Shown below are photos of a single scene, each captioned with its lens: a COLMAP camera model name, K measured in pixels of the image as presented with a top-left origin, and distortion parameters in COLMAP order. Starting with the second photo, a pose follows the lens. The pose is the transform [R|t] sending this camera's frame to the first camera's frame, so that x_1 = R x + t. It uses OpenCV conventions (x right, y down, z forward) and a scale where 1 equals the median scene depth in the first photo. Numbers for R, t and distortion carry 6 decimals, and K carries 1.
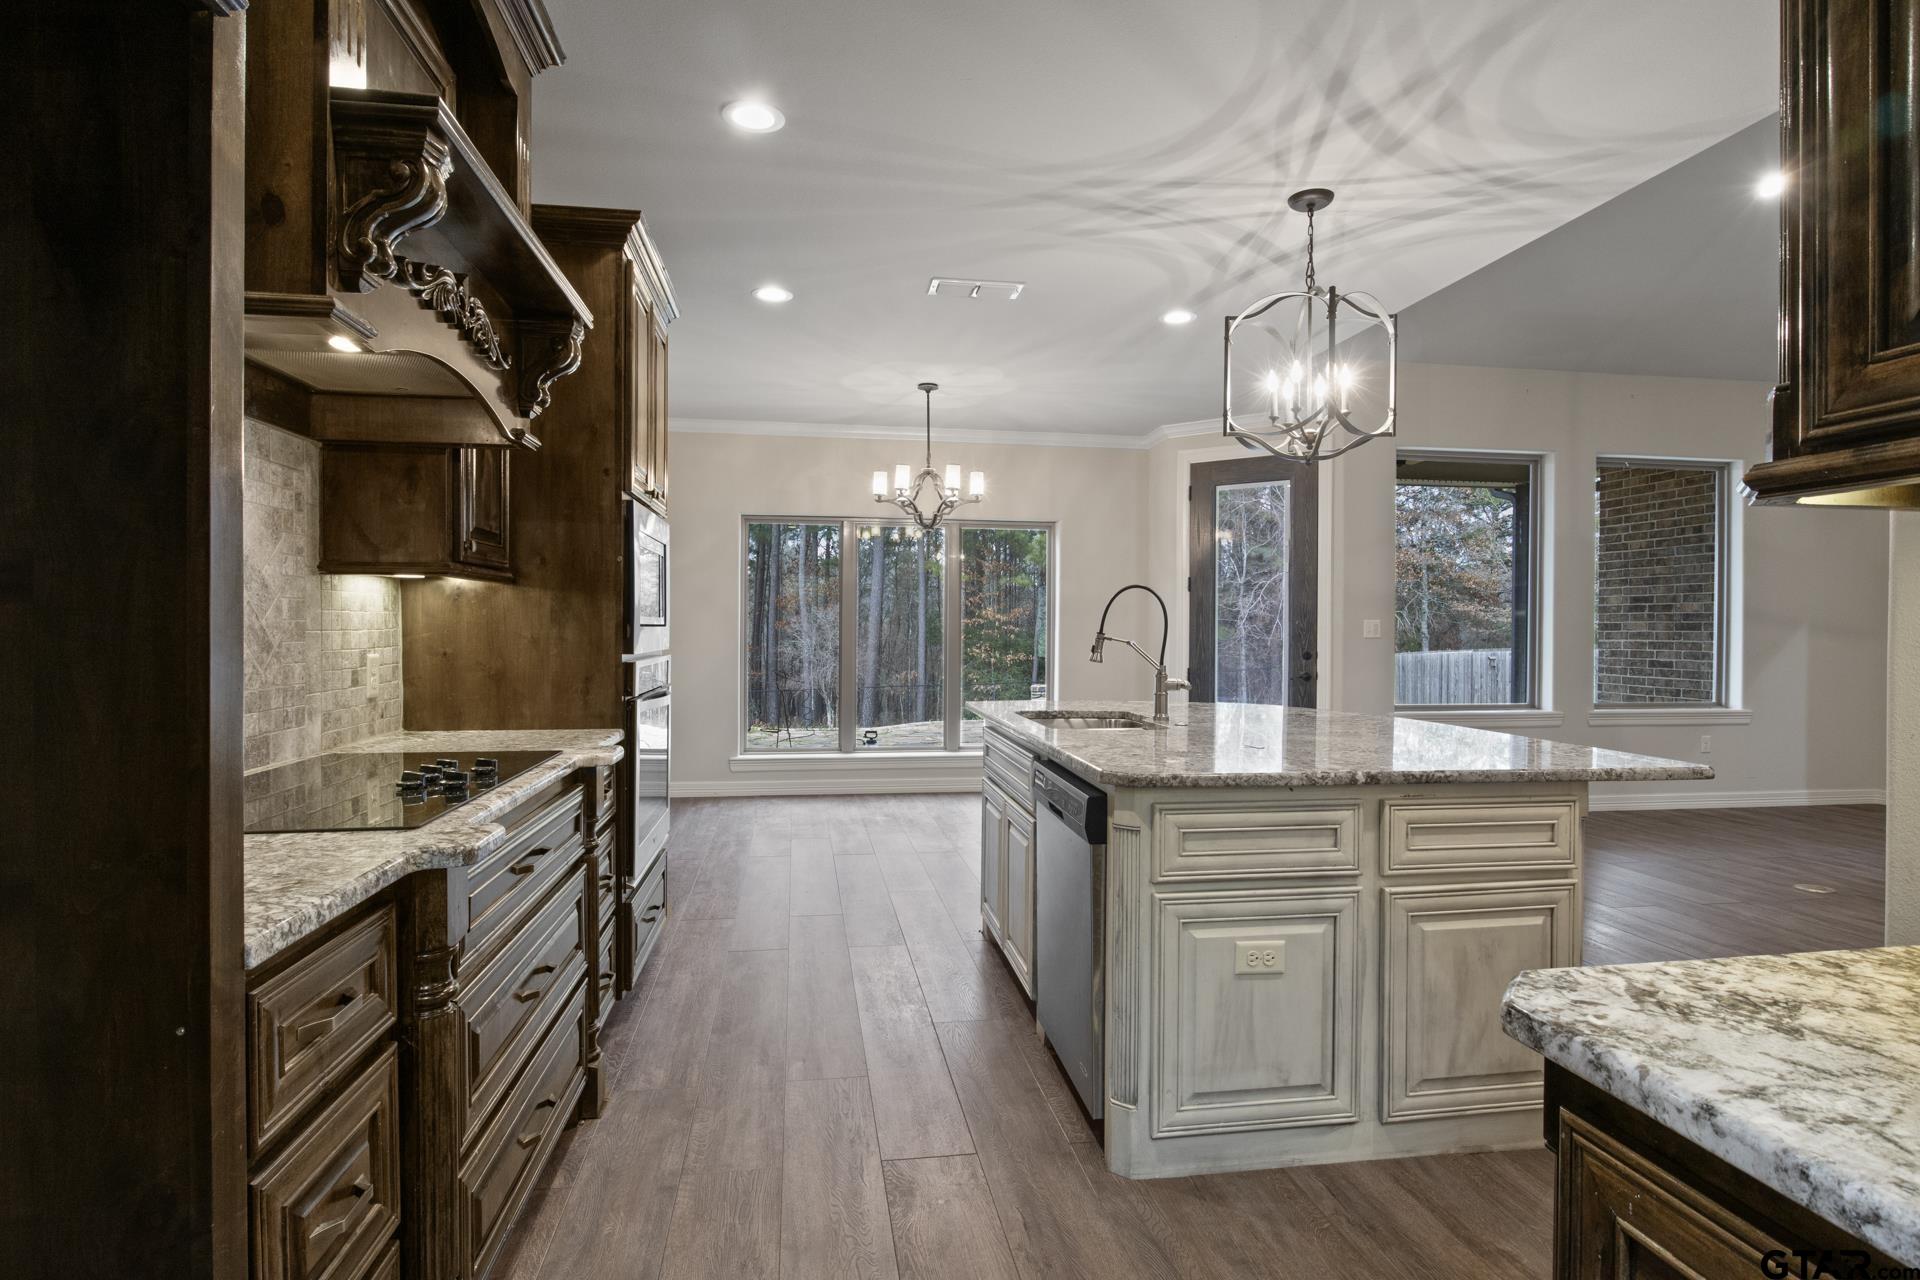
lens RADIAL K [[963.0, 0, 952.3], [0, 963.0, 636.1], [0, 0, 1]] dist [-0.010214, 0.000944]
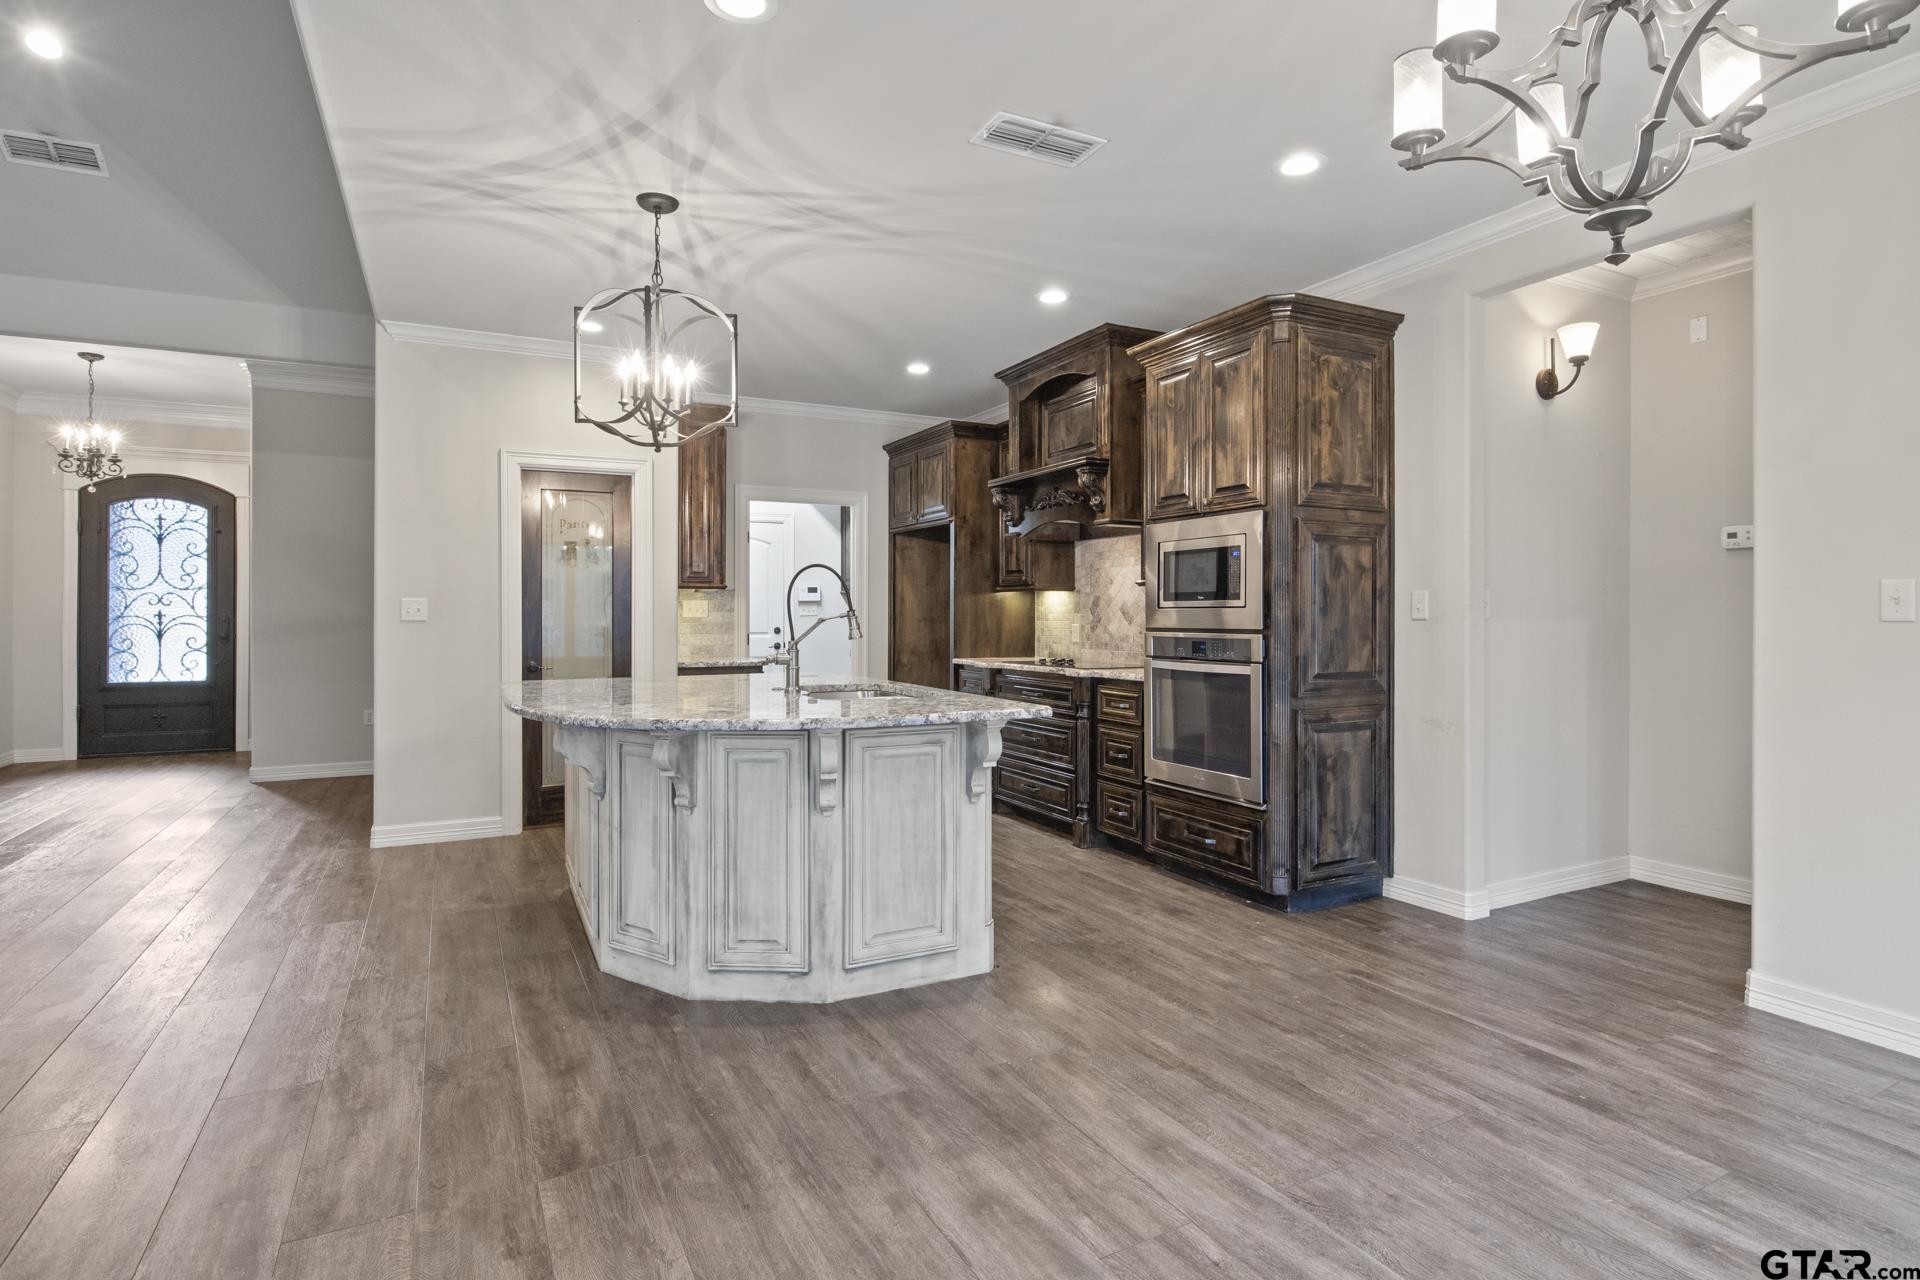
lens RADIAL K [[963.0, 0, 960.8], [0, 963.0, 615.6], [0, 0, 1]] dist [-0.010214, 0.000944]
pose [[-0.945357, -0.006493, -0.325973, 0.207511], [-0.009236, 0.999934, 0.006868, -0.003335], [0.325907, 0.009504, -0.945354, 1.100809]]
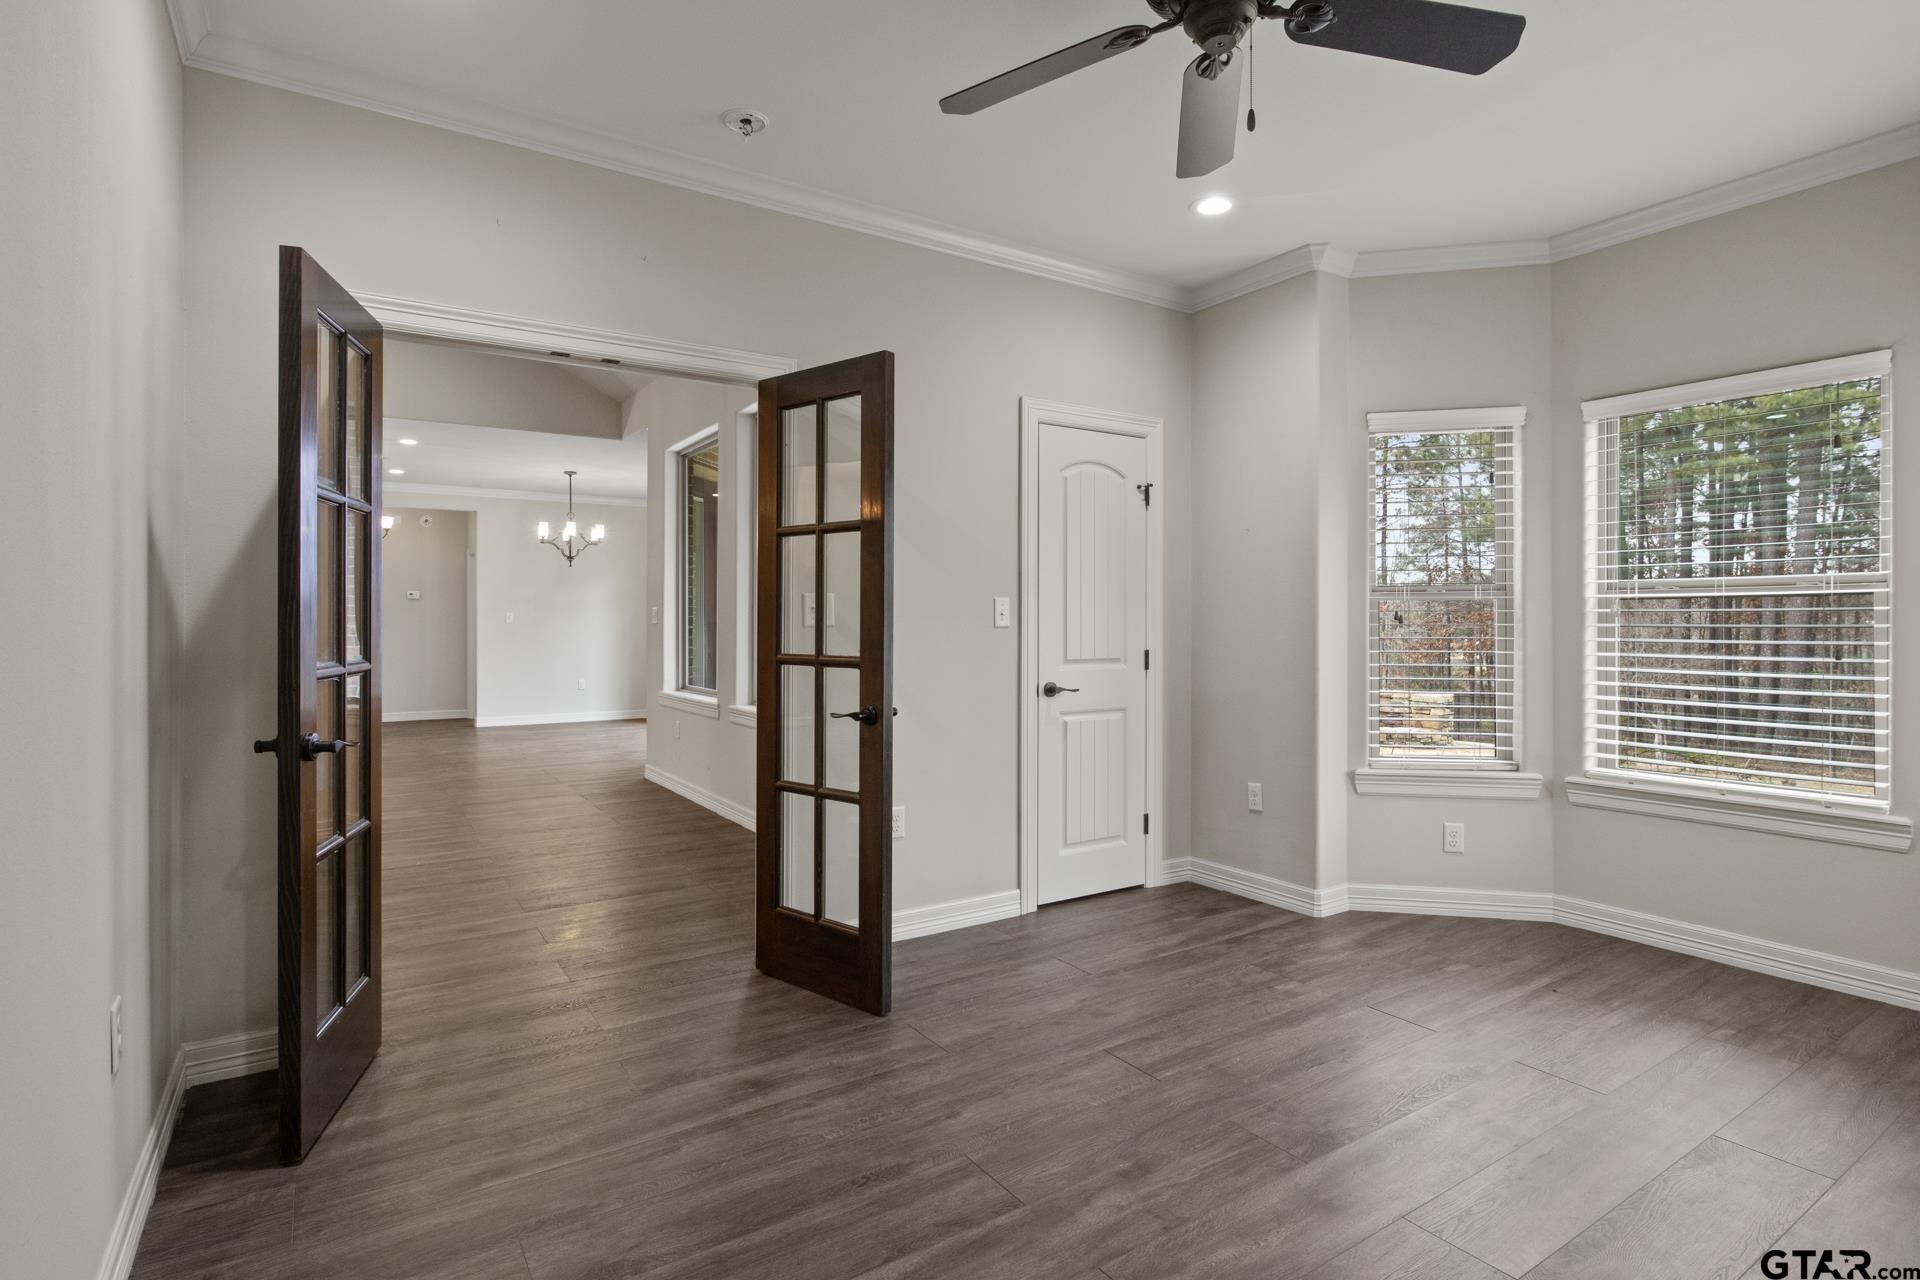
lens RADIAL K [[963.0, 0, 955.9], [0, 963.0, 628.1], [0, 0, 1]] dist [-0.010214, 0.000944]
pose [[0.417634, -0.000244, -0.908615, 1.620369], [0.003346, 0.999994, 0.001269, 0.006098], [0.908609, -0.003570, 0.417632, 0.846353]]
